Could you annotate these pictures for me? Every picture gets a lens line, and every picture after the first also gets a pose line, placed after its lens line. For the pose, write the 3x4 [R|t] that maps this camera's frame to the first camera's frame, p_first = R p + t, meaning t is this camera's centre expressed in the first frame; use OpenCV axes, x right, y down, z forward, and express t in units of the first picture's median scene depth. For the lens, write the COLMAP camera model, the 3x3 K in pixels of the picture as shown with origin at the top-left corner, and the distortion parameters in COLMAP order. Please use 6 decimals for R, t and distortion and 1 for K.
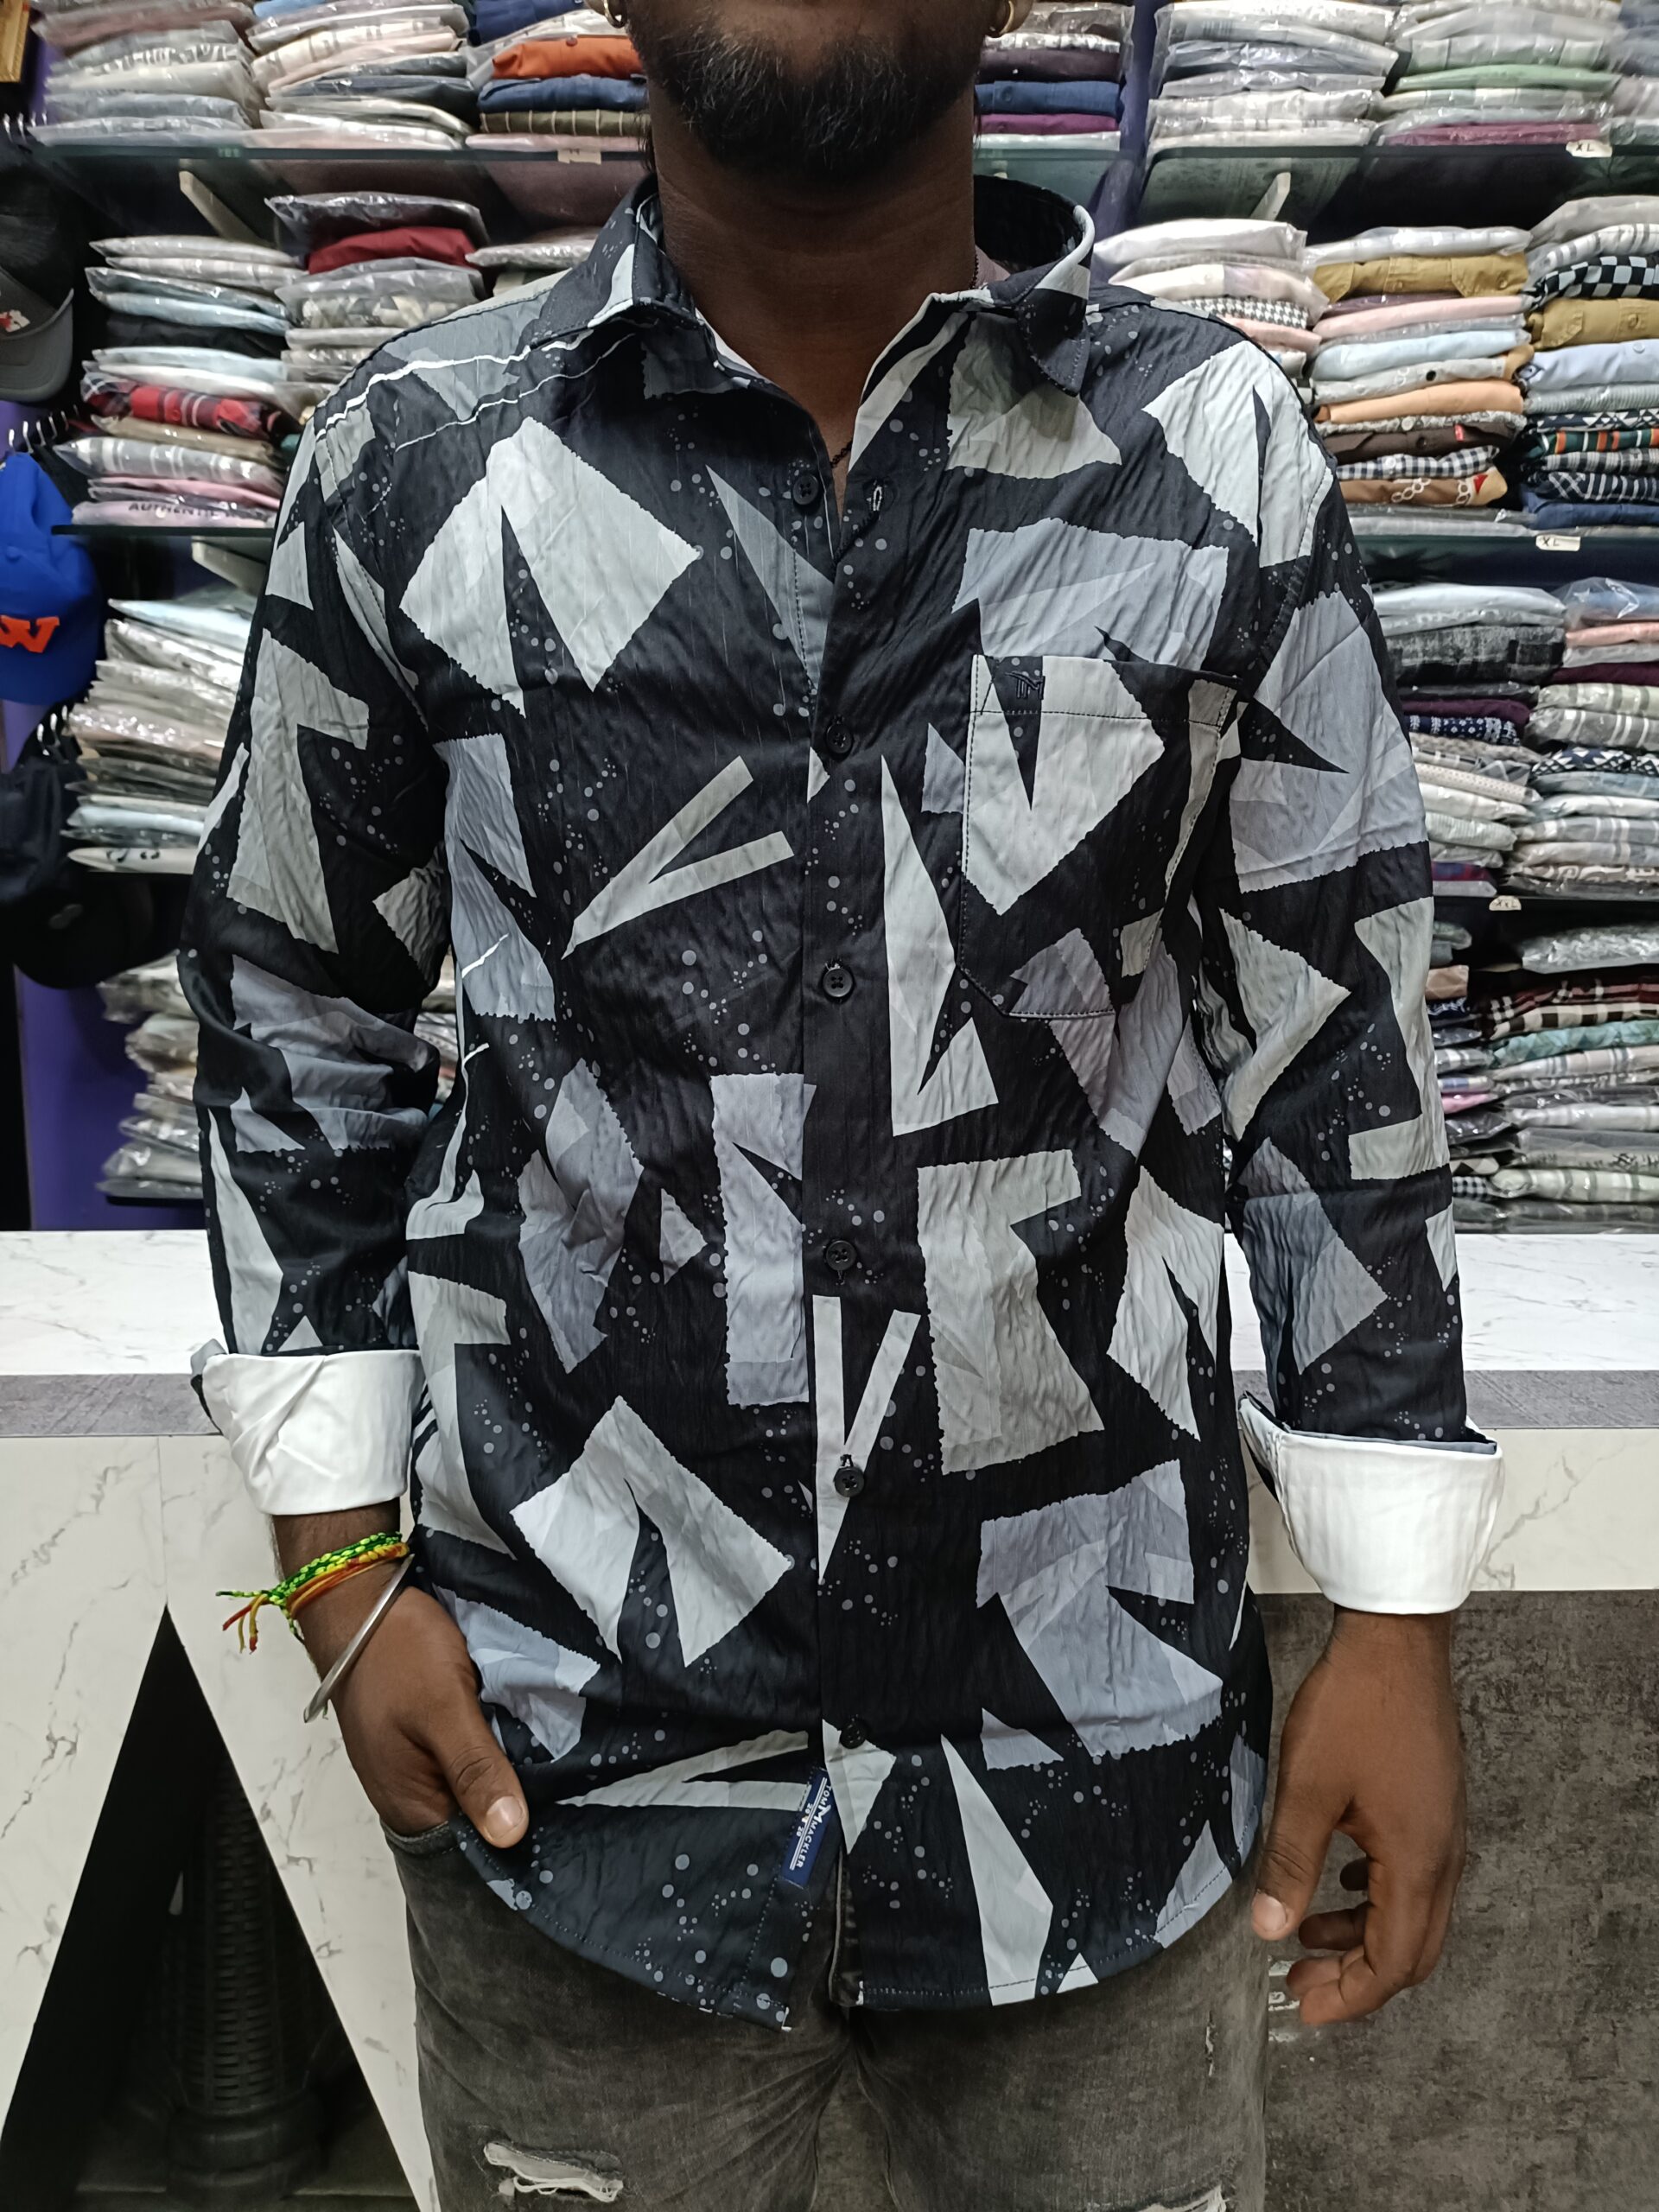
lens RADIAL K [[1601.8, 0, 832.6], [0, 1601.8, 1125.4], [0, 0, 1]] dist [0.022665, -0.016585]
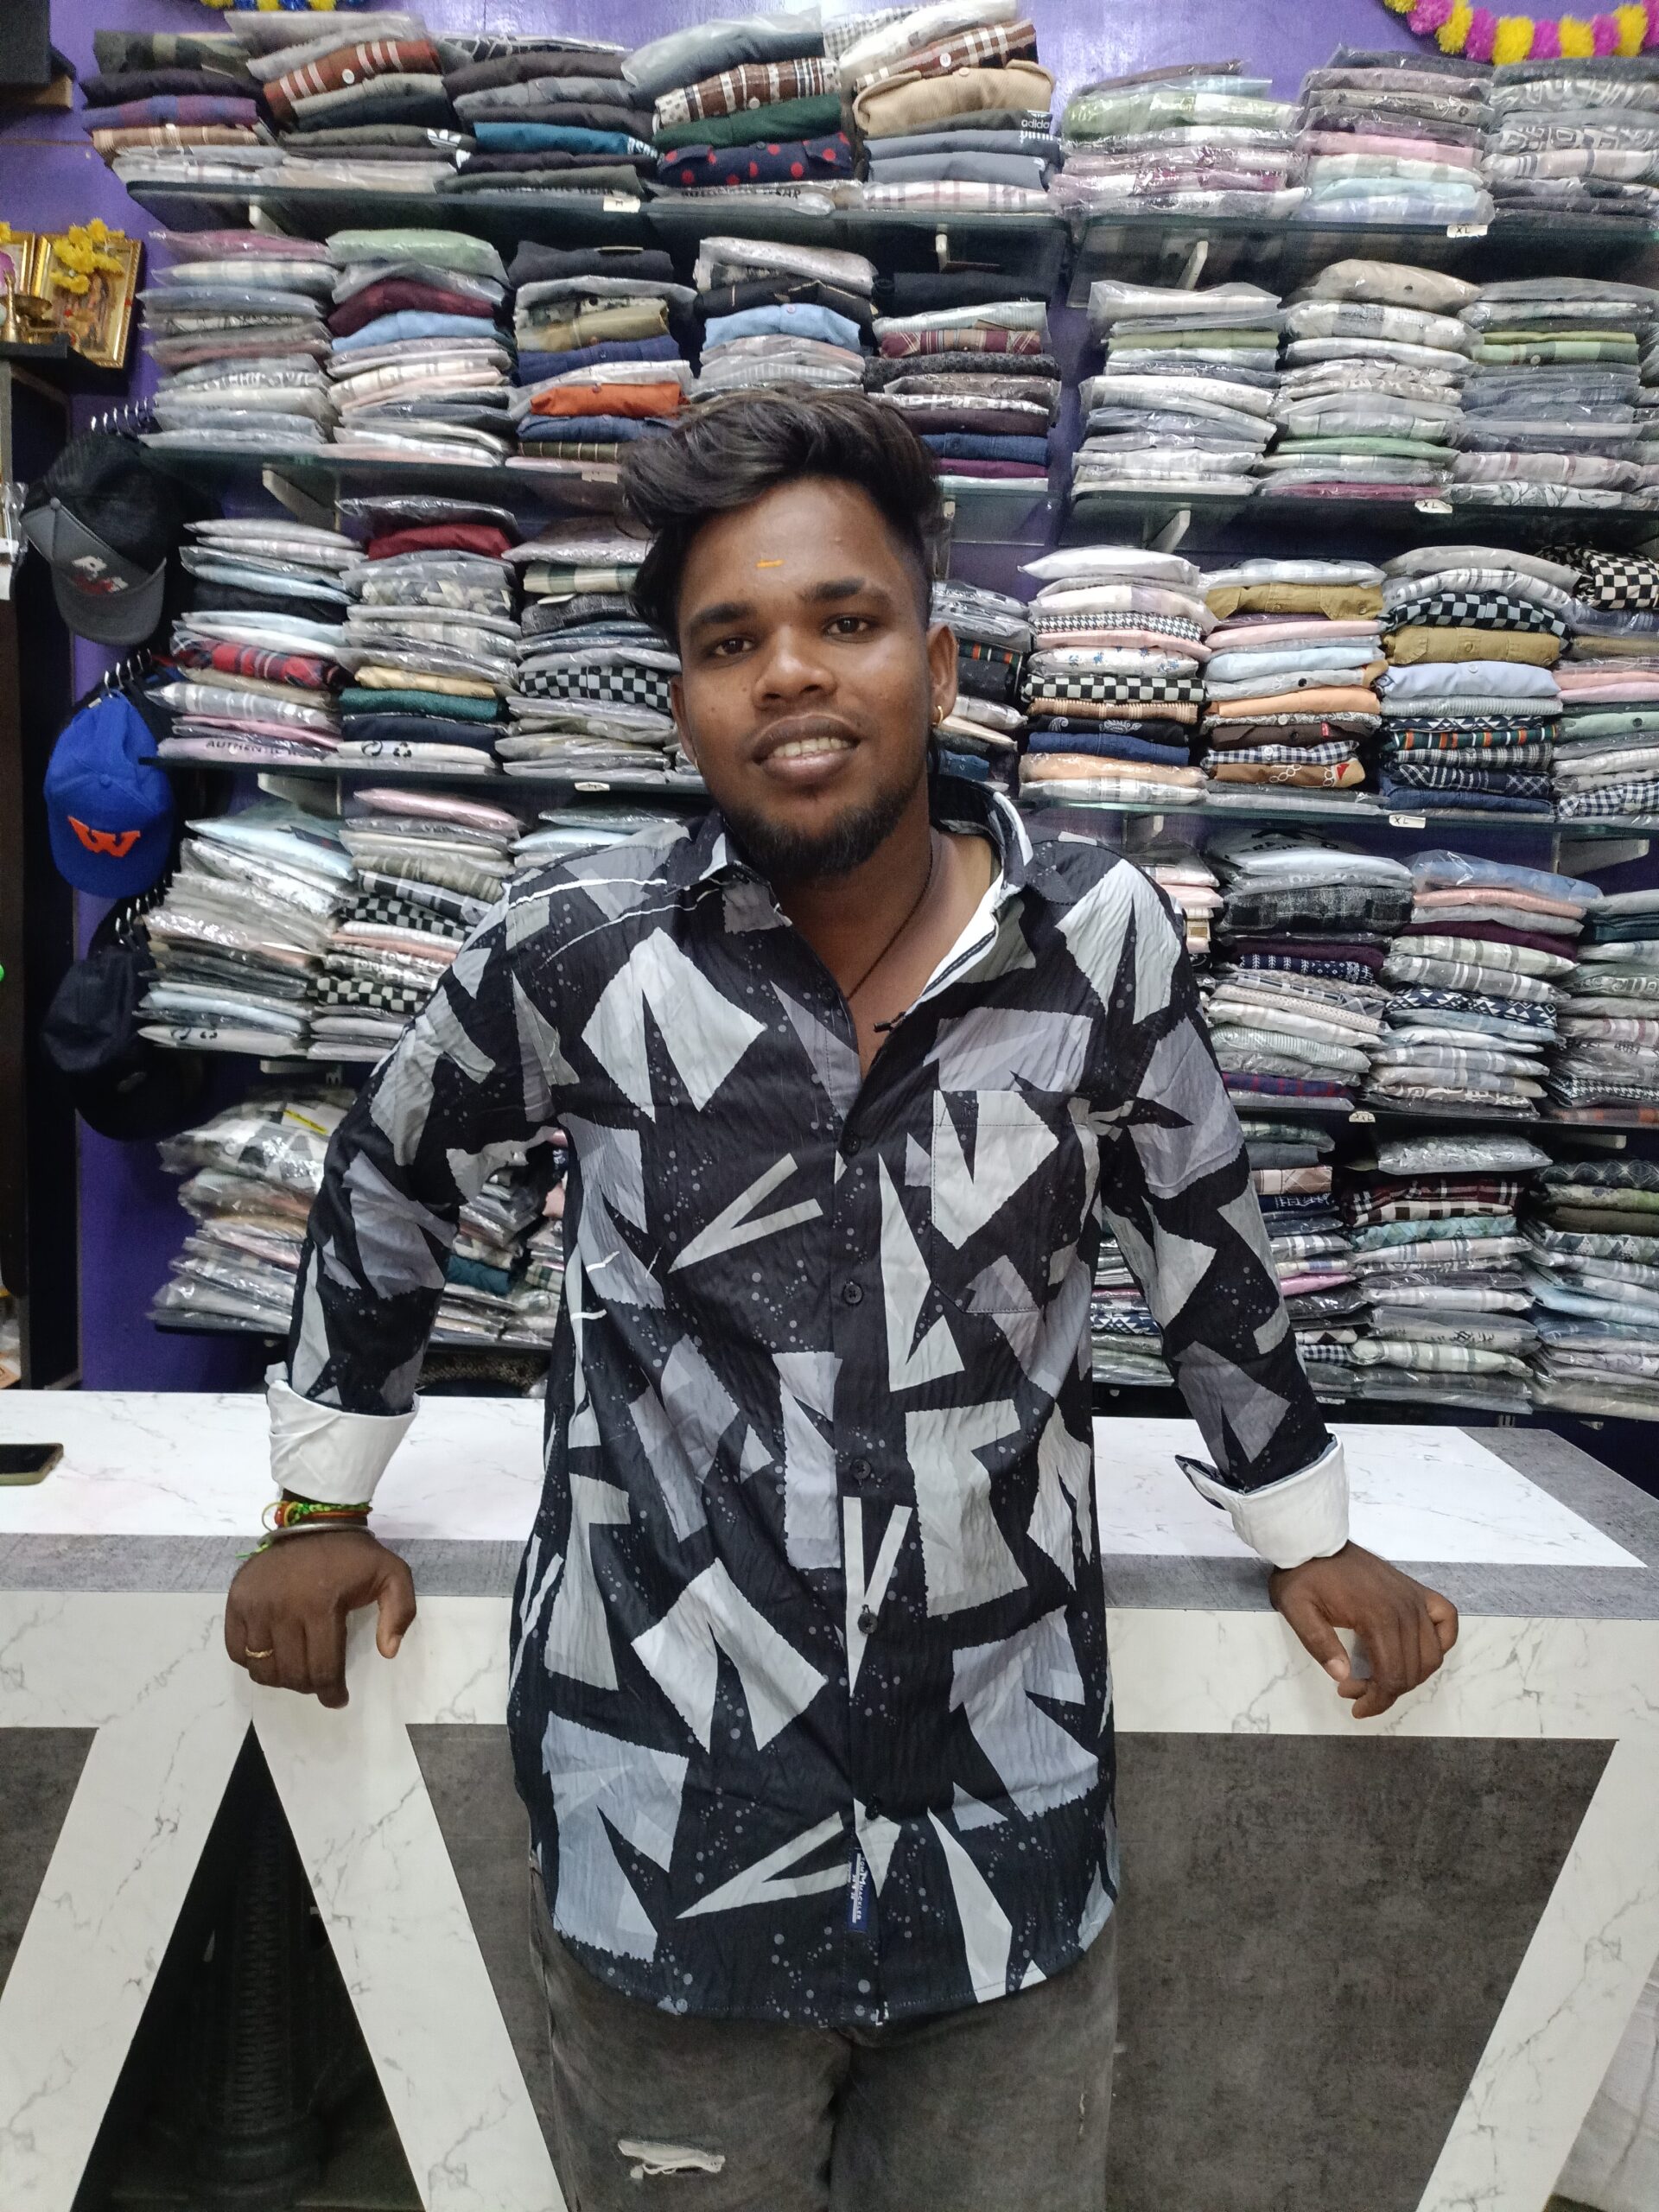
lens RADIAL K [[1601.8, 0, 830.6], [0, 1601.8, 1119.5], [0, 0, 1]] dist [0.022665, -0.016585]
pose [[0.999464, 0.031252, 0.009787, 0.017723], [-0.030841, 0.998735, -0.039718, -0.079336], [-0.011015, 0.039395, 0.999163, -0.176368]]
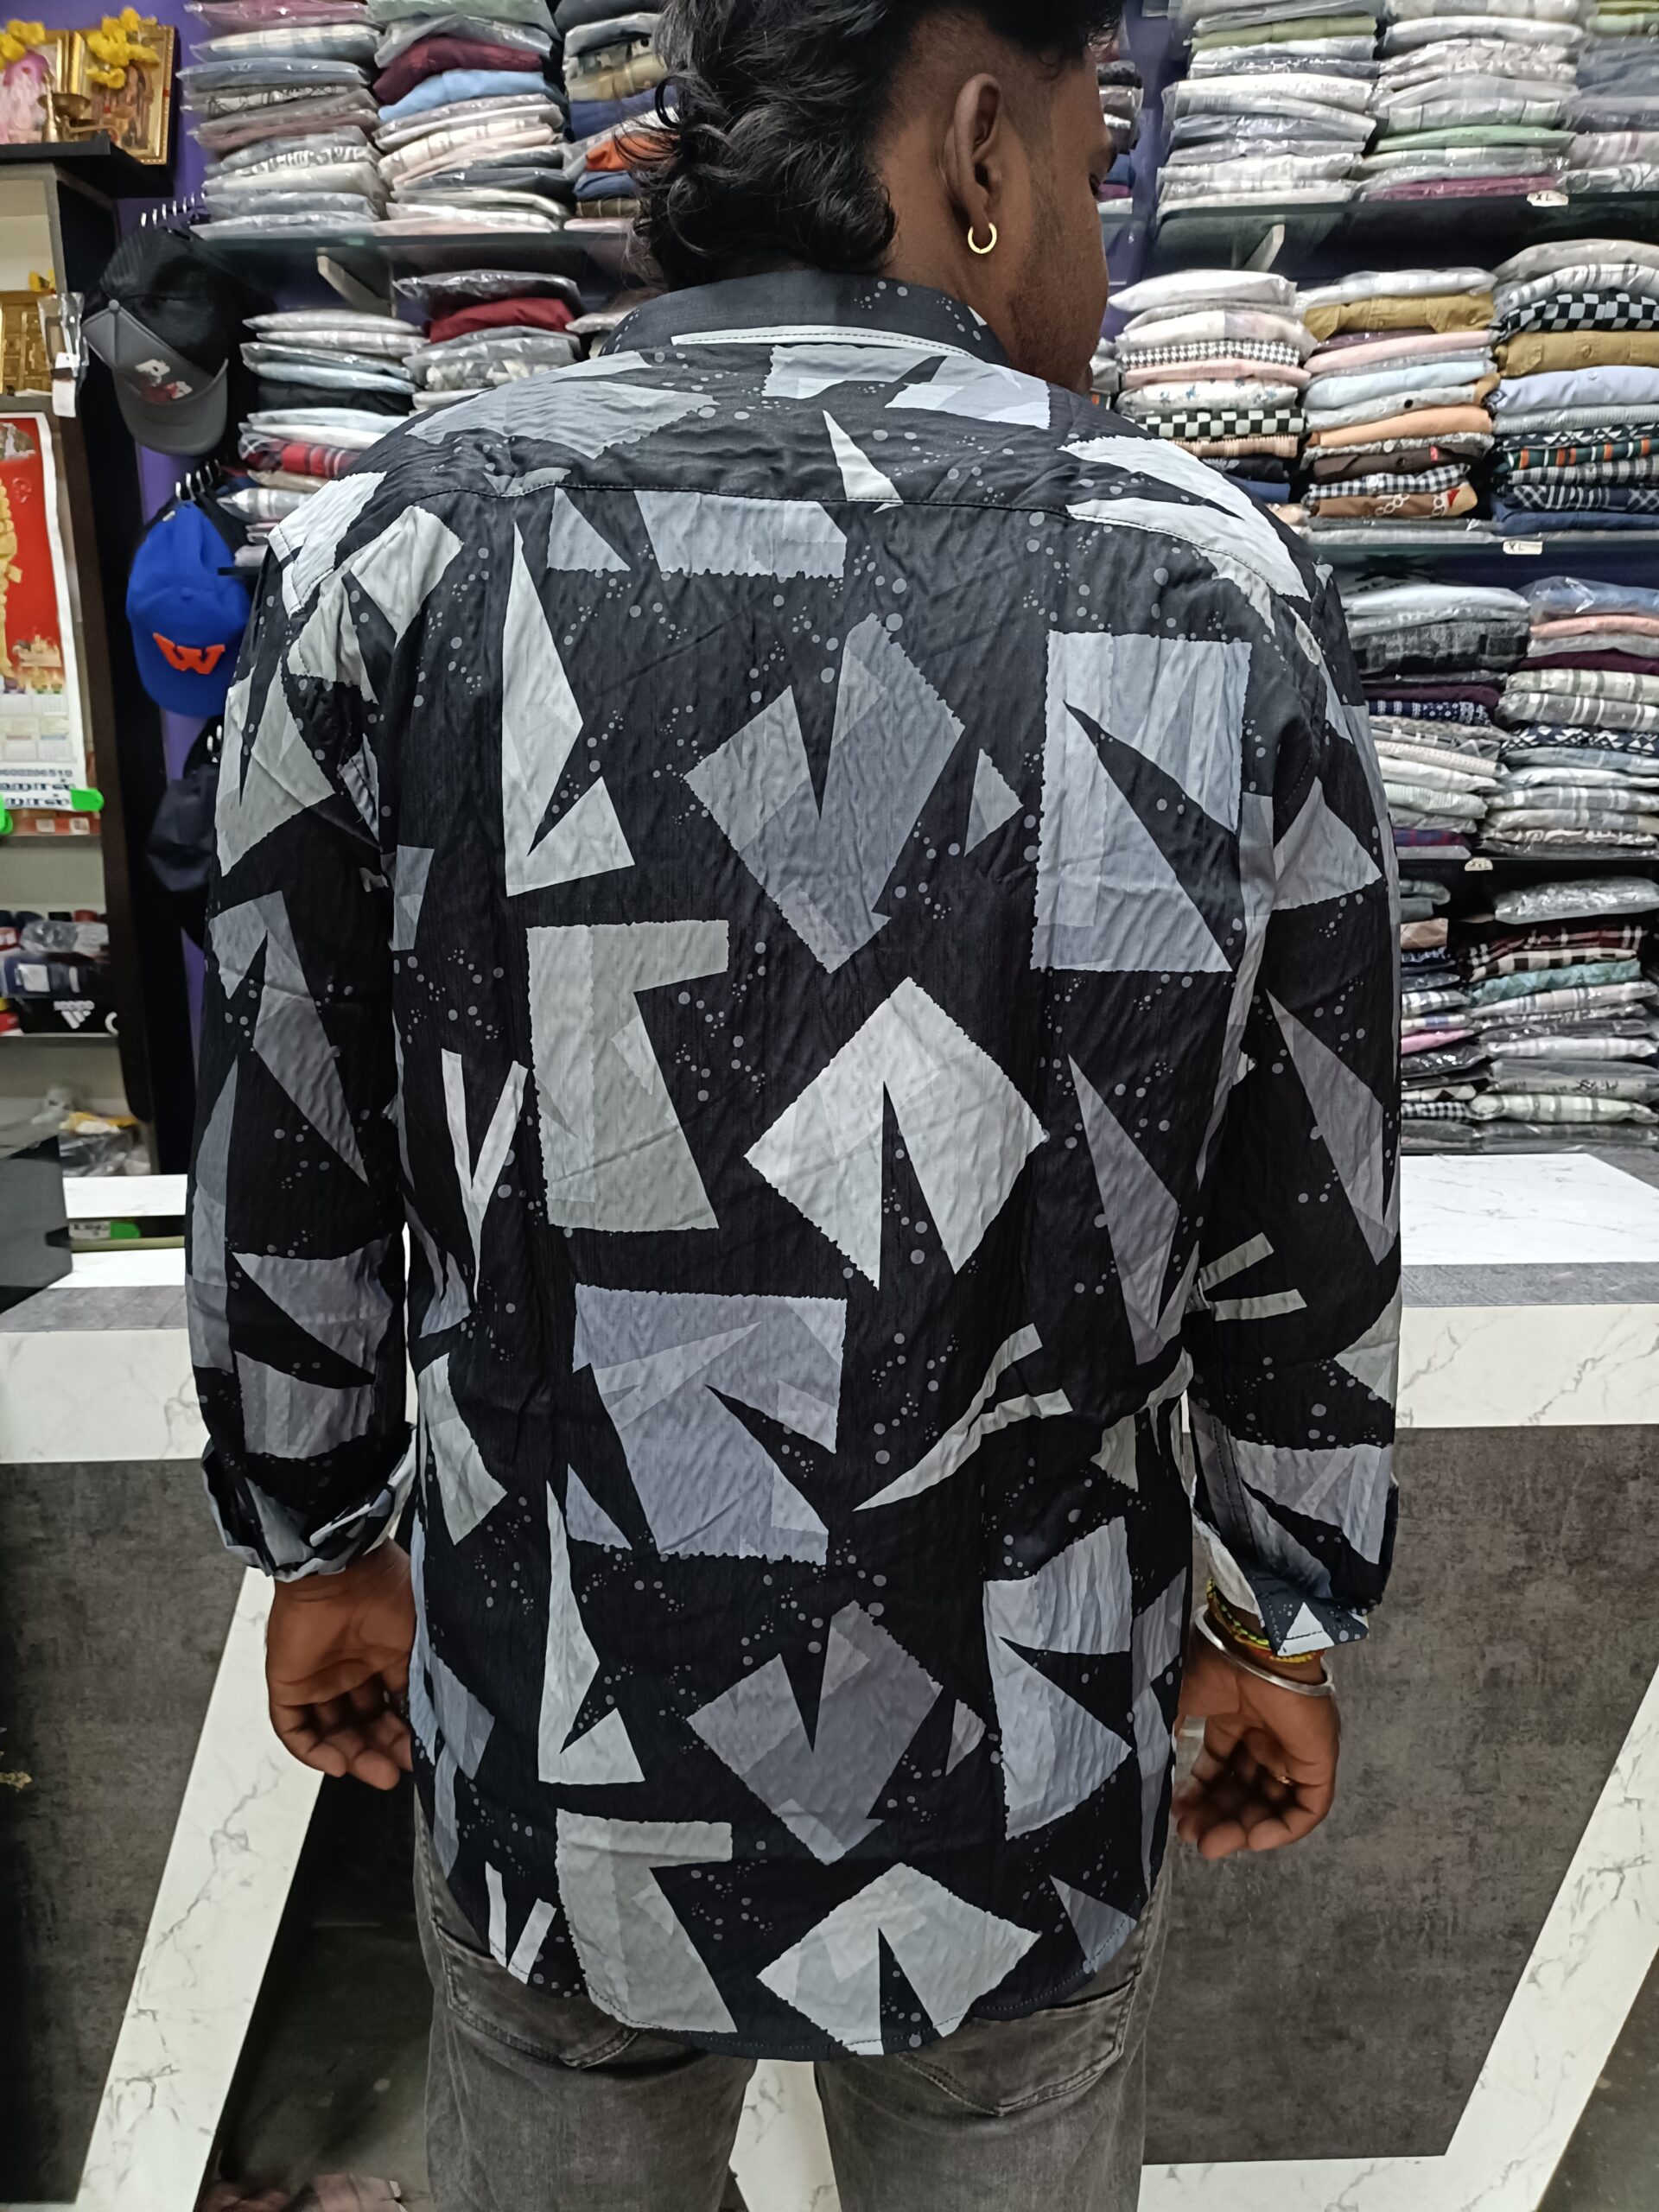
lens RADIAL K [[1601.8, 0, 836.0], [0, 1601.8, 1121.7], [0, 0, 1]] dist [0.022665, -0.016585]
pose [[0.999159, -0.017123, -0.037256, -0.000287], [0.018943, 0.998617, 0.049047, -0.020294], [0.036364, -0.049711, 0.998101, -0.175398]]
